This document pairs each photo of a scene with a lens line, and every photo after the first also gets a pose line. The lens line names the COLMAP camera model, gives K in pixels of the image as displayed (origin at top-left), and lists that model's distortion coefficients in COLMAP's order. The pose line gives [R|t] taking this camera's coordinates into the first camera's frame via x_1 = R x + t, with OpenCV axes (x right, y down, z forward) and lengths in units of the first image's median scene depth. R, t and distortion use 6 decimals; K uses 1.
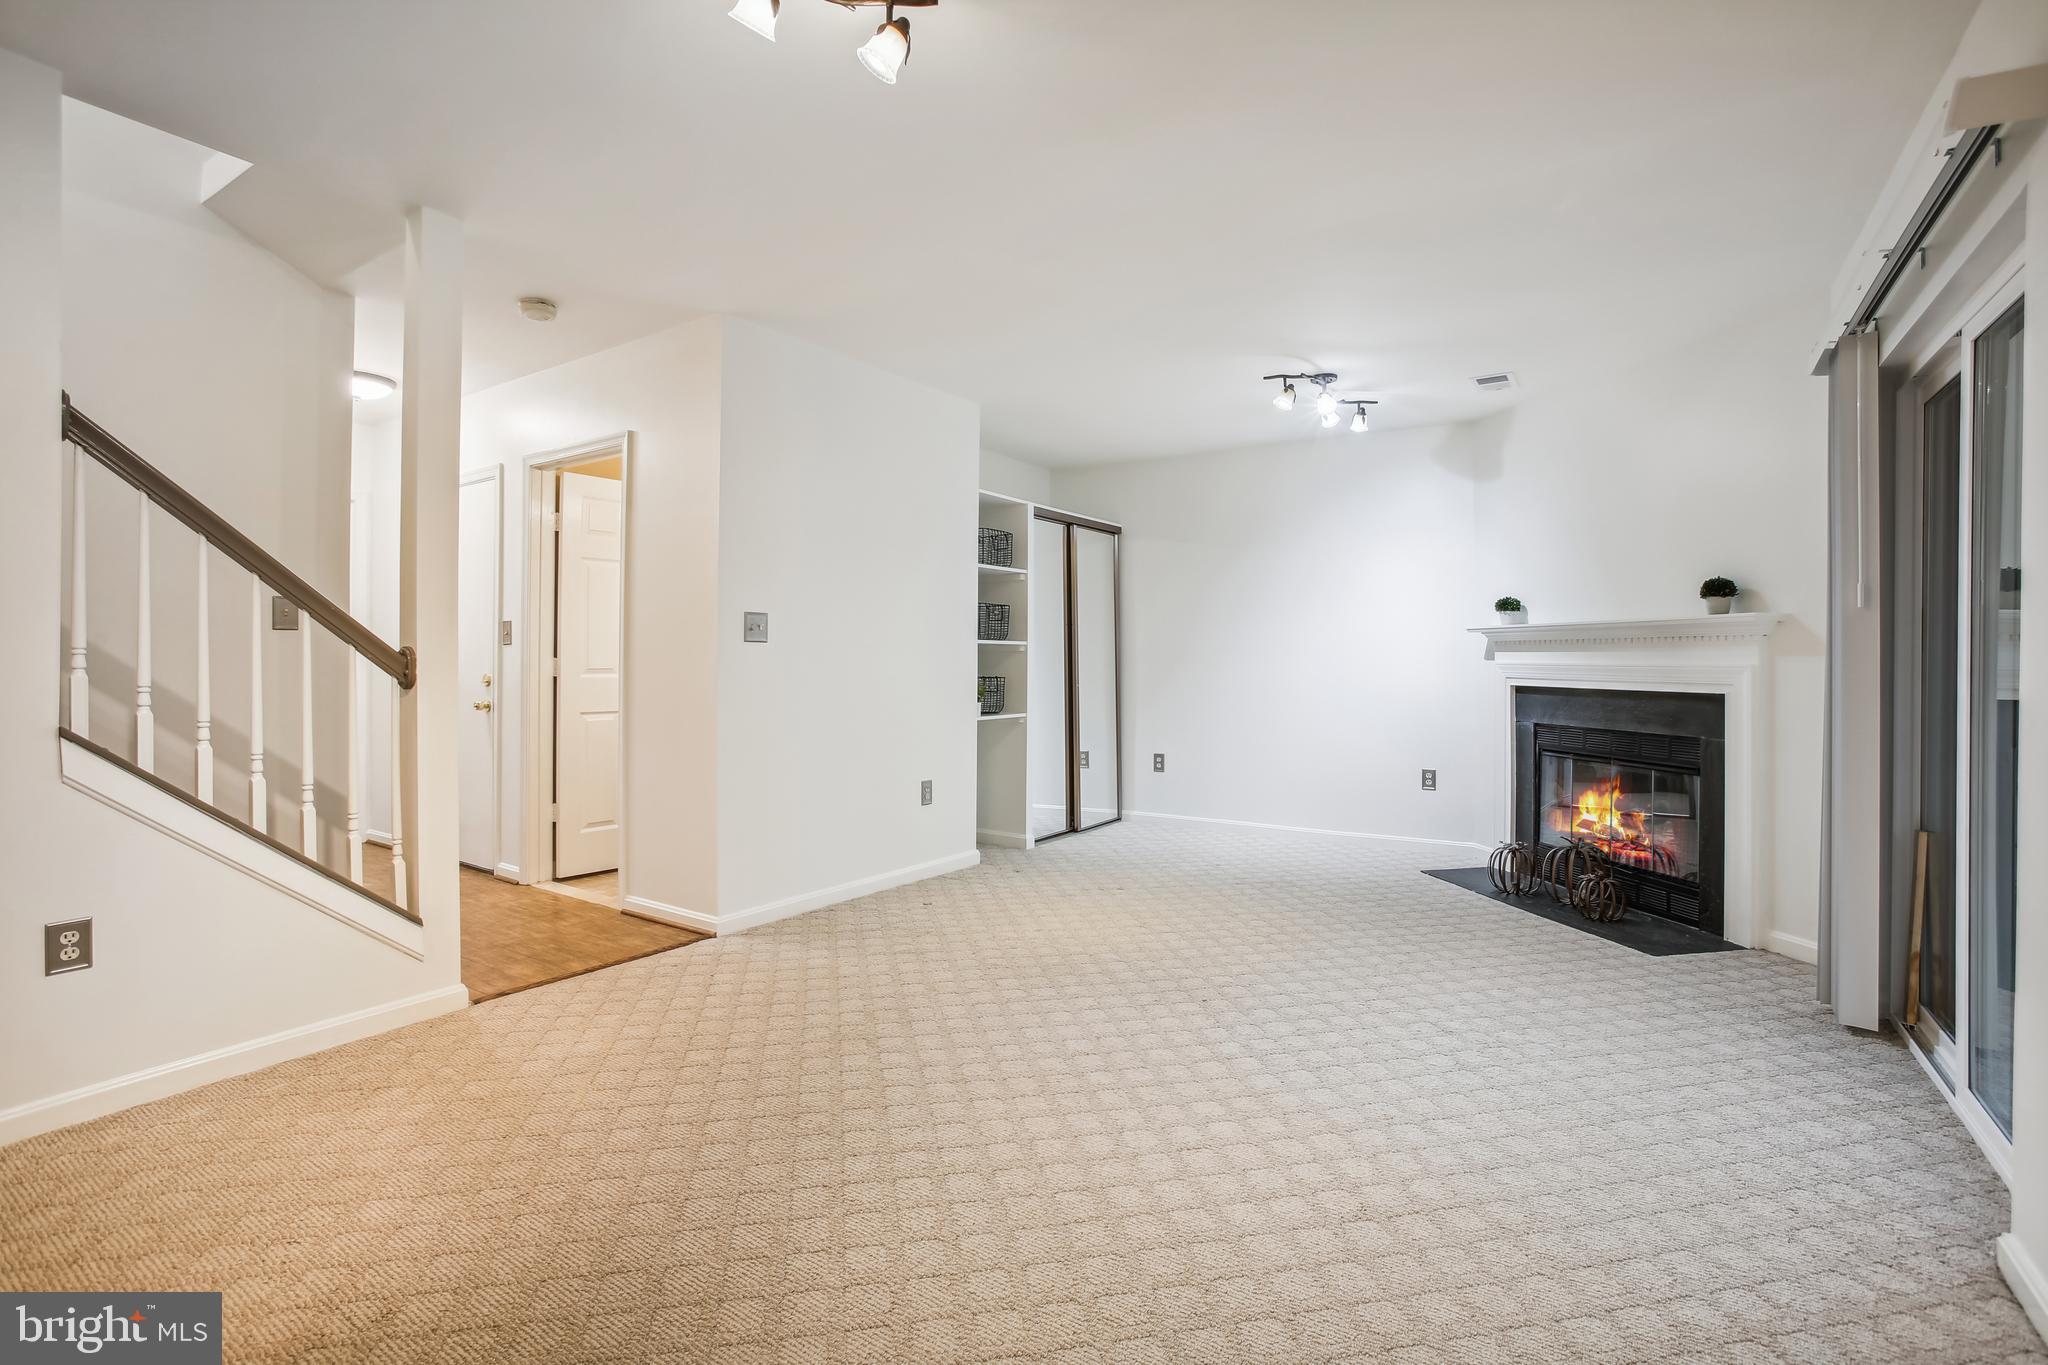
lens RADIAL K [[954.1, 0, 1025.0], [0, 954.1, 661.5], [0, 0, 1]] dist [-0.044045, 0.016736]
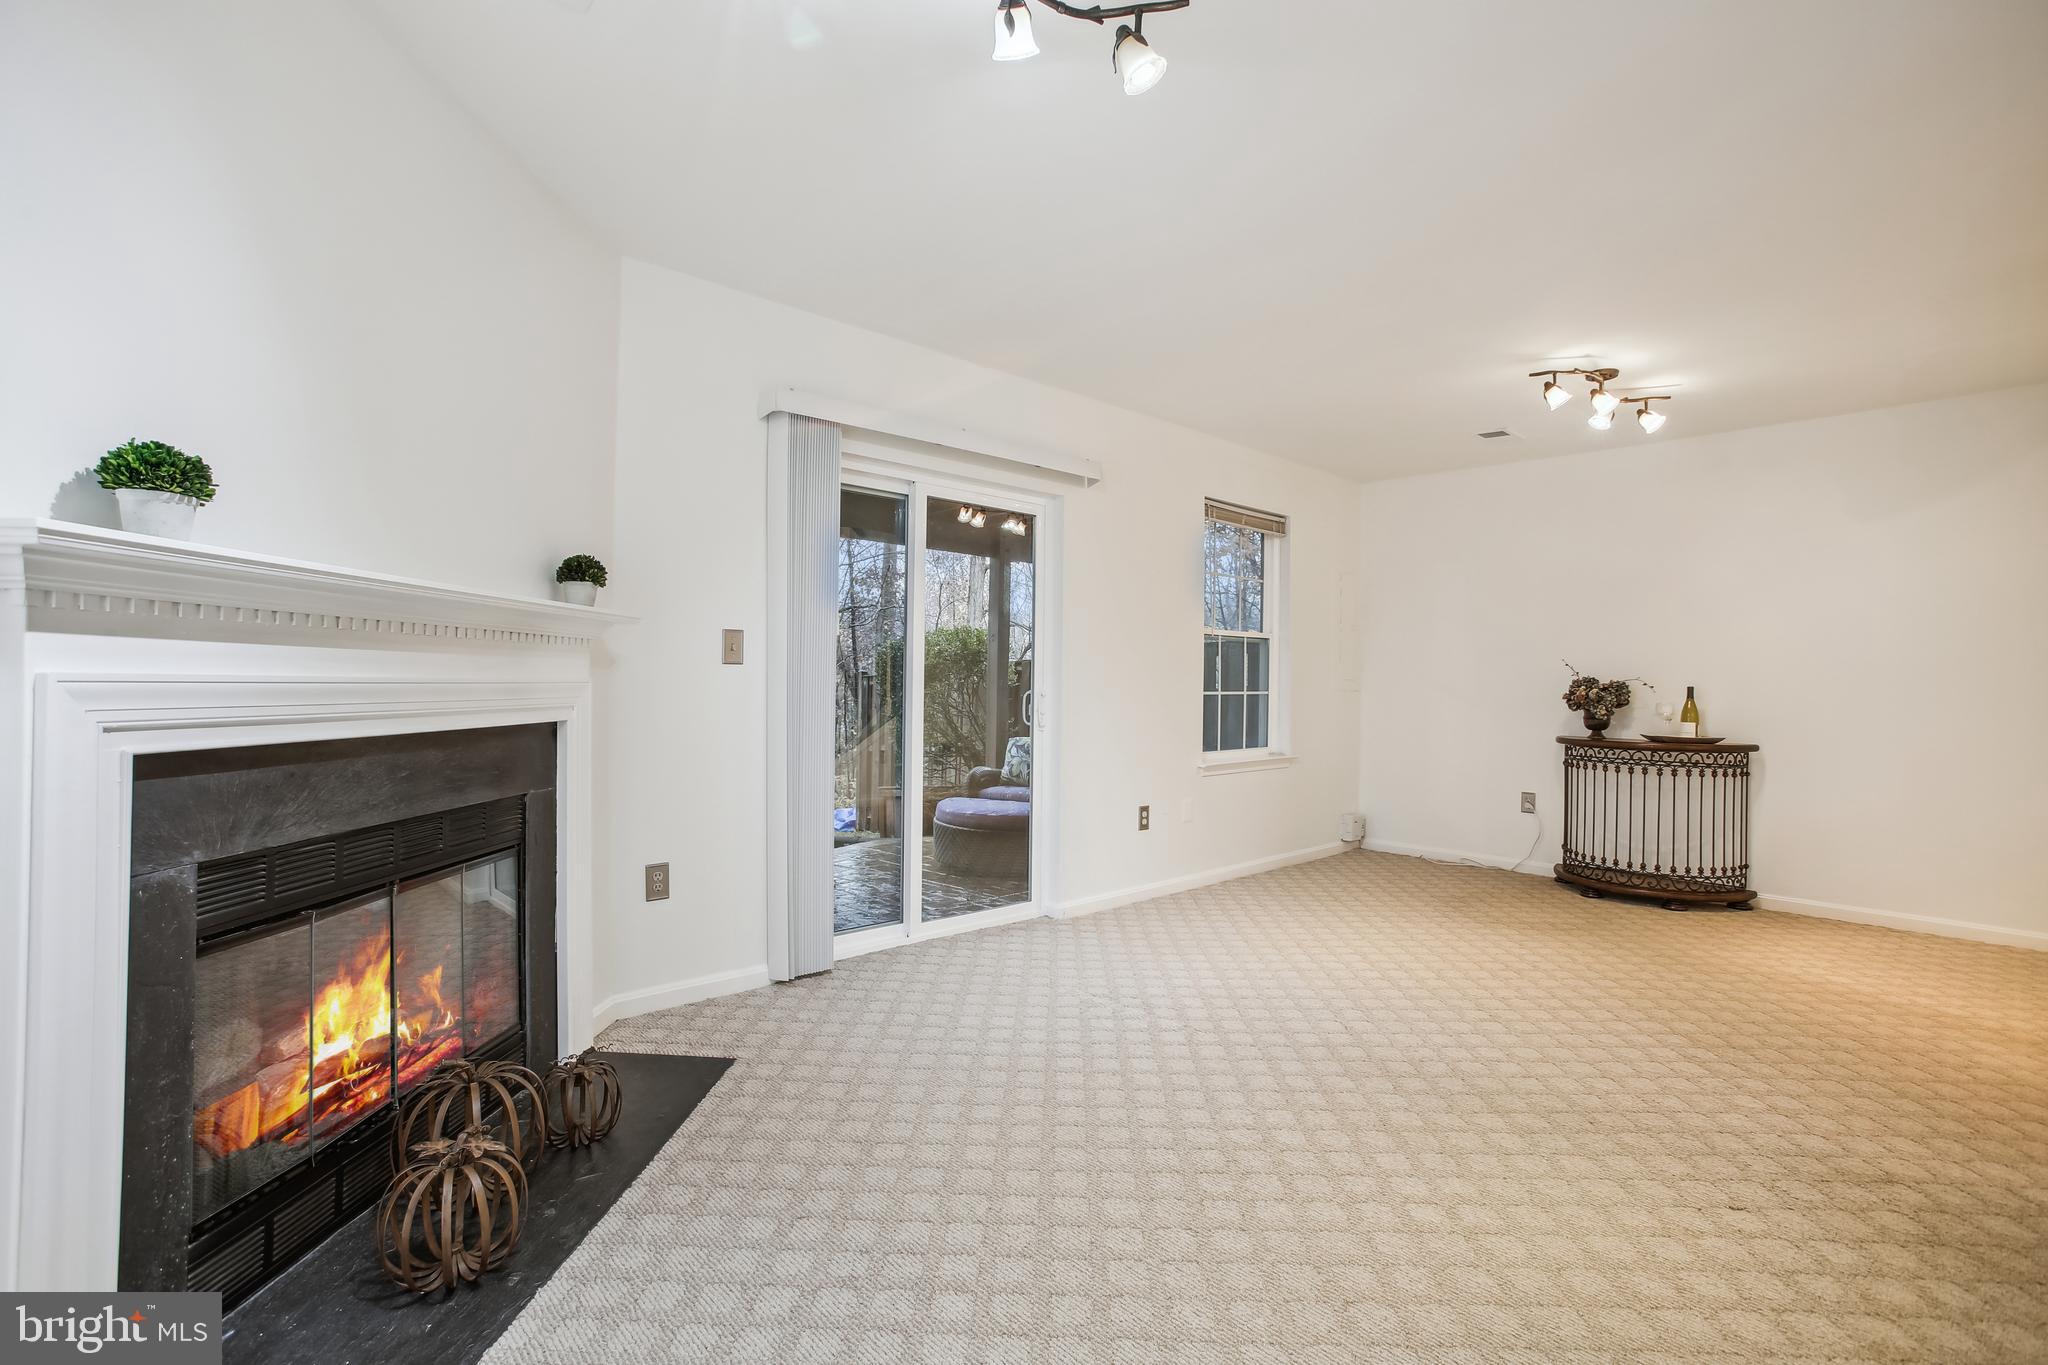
lens RADIAL K [[954.1, 0, 1054.9], [0, 954.1, 678.9], [0, 0, 1]] dist [-0.044045, 0.016736]
pose [[-0.973848, -0.015569, 0.226667, 0.227583], [-0.015131, 0.999879, 0.003668, -0.004547], [-0.226697, 0.000142, -0.973965, 1.583702]]
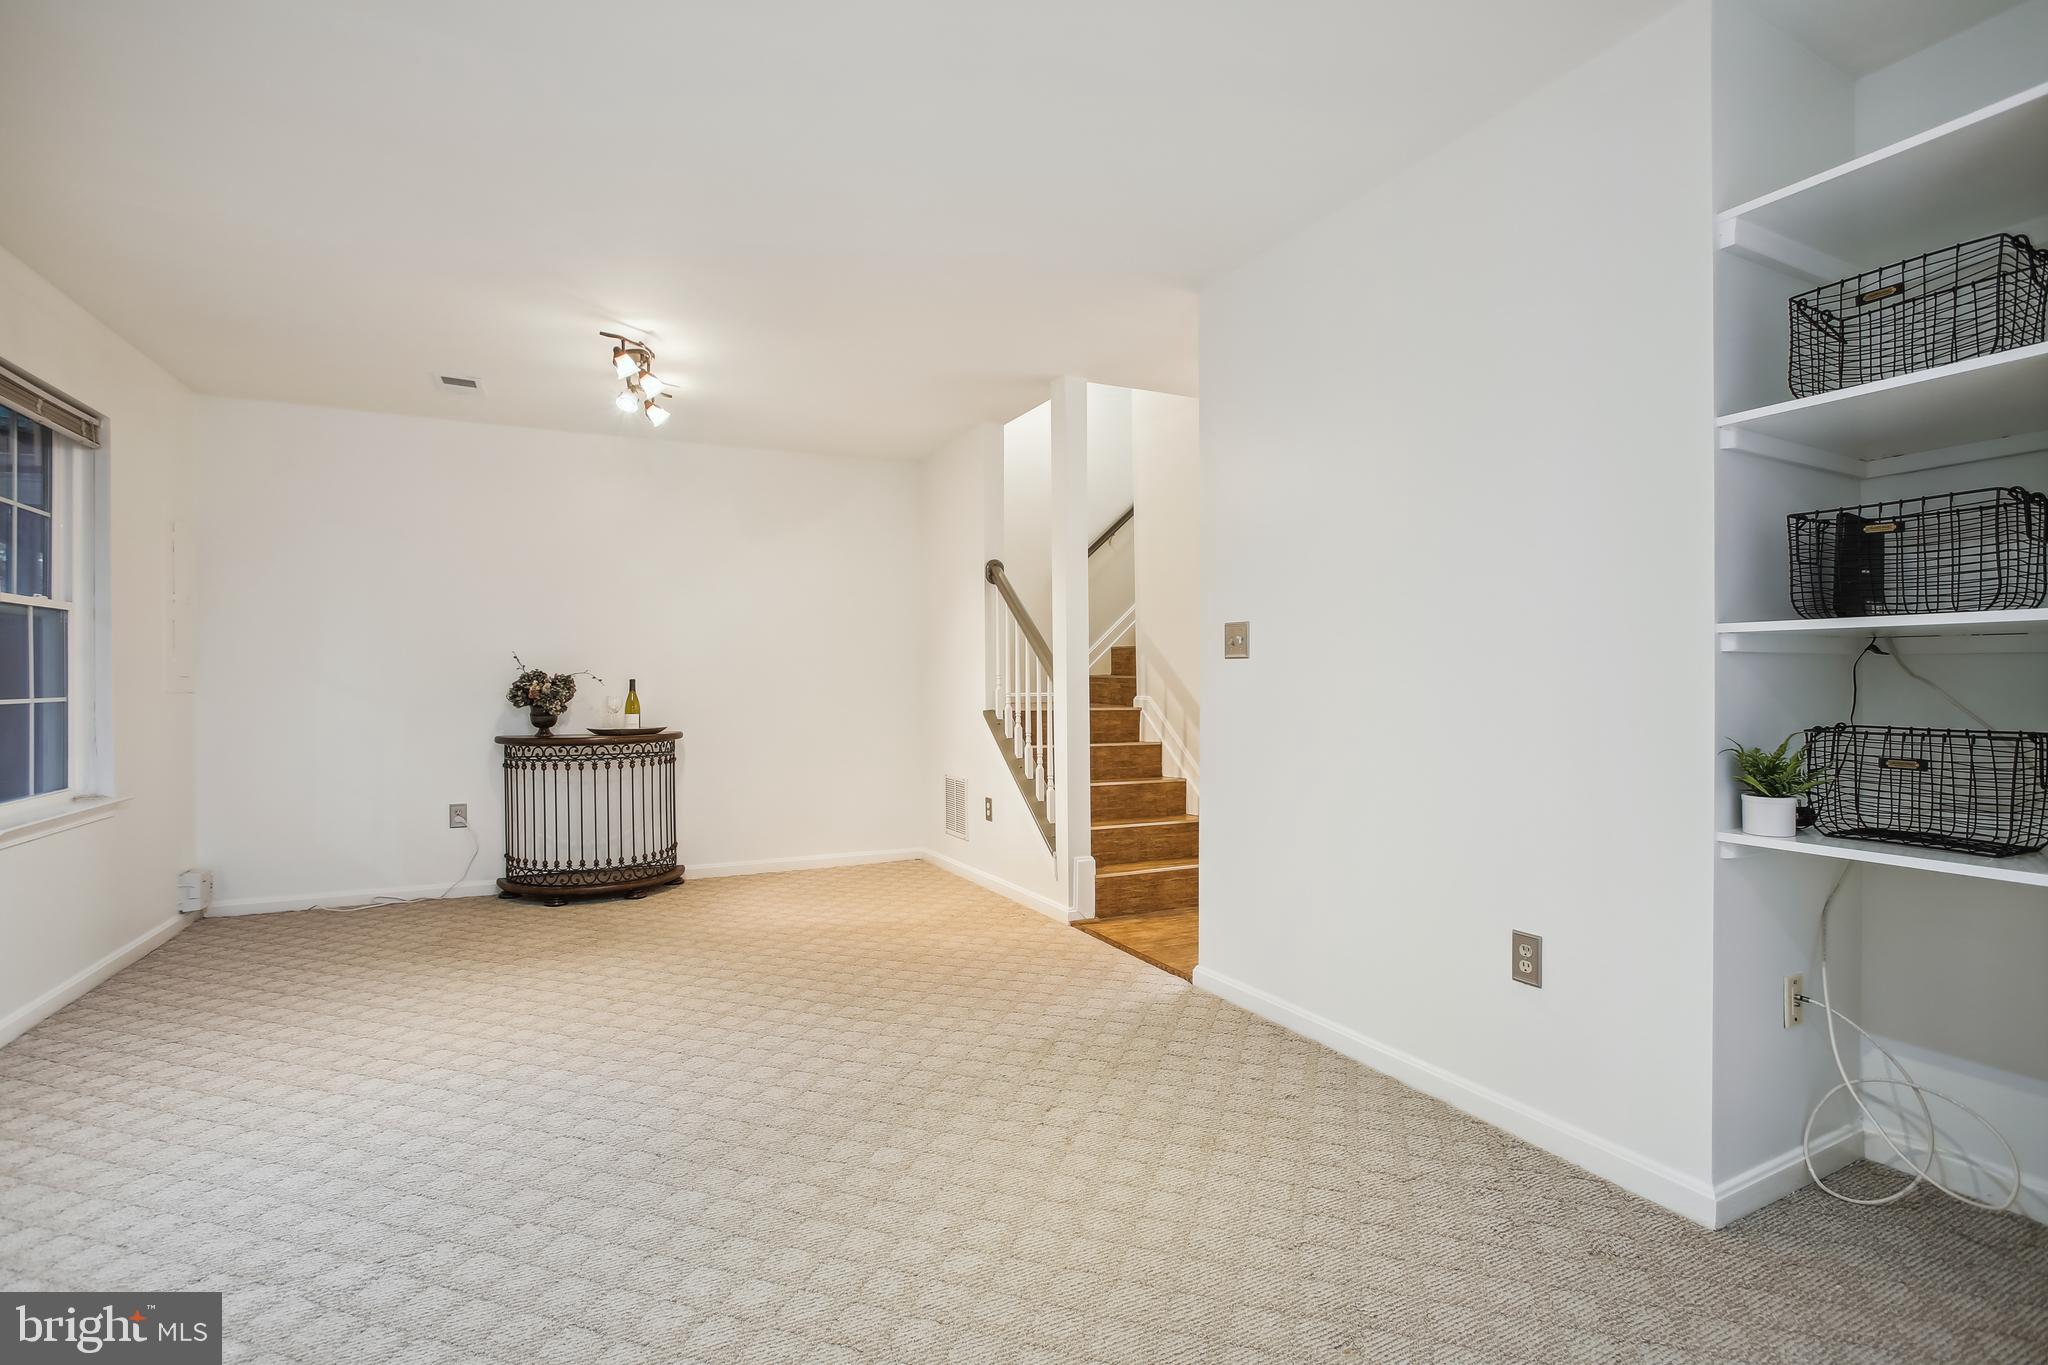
lens RADIAL K [[954.1, 0, 1002.4], [0, 954.1, 673.1], [0, 0, 1]] dist [-0.044045, 0.016736]
pose [[-0.514604, -0.010088, -0.857368, 0.538425], [-0.001617, 0.999940, -0.010795, 0.001954], [0.857426, -0.004169, -0.514590, 1.283315]]
